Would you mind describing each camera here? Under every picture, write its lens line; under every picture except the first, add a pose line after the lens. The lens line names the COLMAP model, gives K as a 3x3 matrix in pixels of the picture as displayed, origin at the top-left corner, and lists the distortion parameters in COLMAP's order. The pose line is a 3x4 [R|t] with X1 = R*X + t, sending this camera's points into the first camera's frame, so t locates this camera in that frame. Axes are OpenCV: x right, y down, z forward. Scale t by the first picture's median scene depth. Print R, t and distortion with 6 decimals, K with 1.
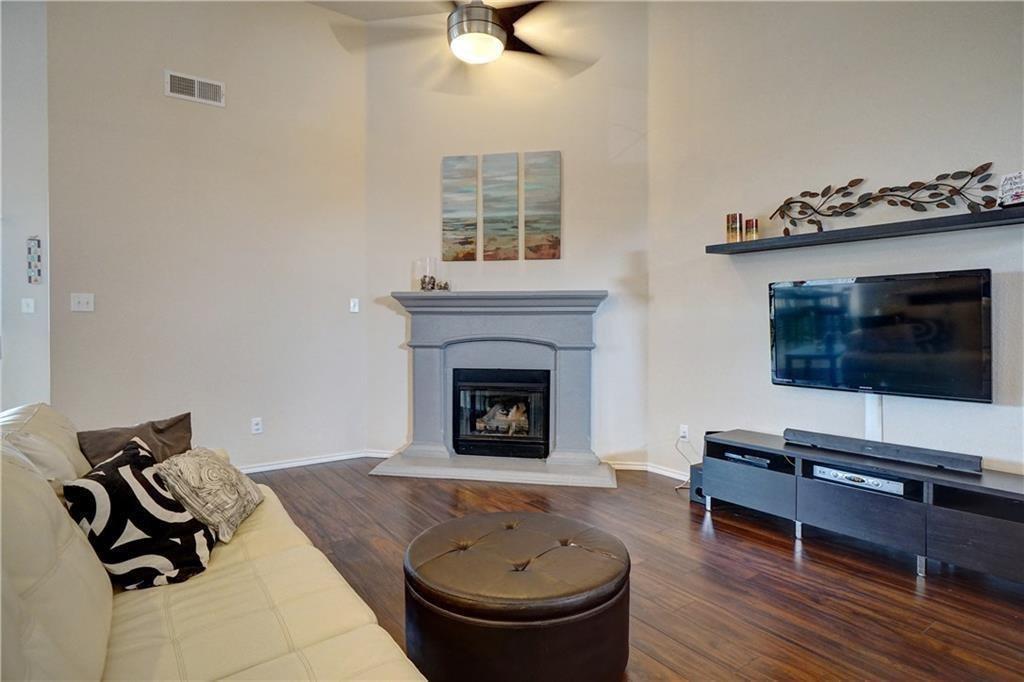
lens RADIAL K [[549.4, 0, 501.1], [0, 549.4, 336.9], [0, 0, 1]] dist [-0.001362, -0.002005]
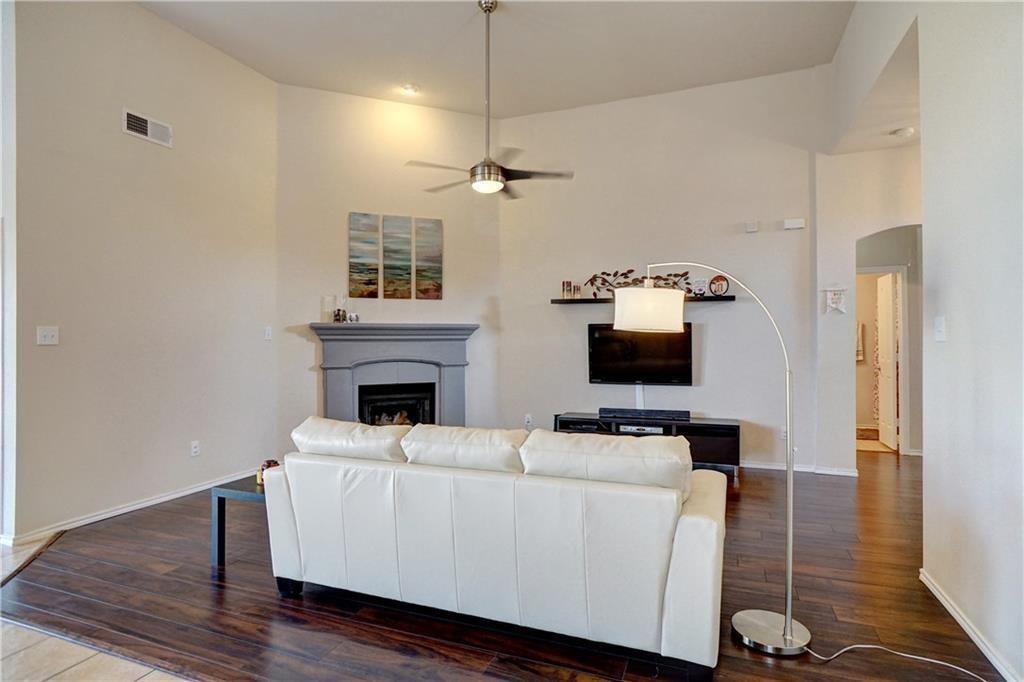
lens RADIAL K [[549.4, 0, 526.5], [0, 549.4, 339.7], [0, 0, 1]] dist [-0.001362, -0.002005]
pose [[0.821229, -0.006191, 0.570564, -0.493147], [0.016676, 0.999774, -0.013153, -0.022529], [-0.570354, 0.020316, 0.821147, -0.224035]]
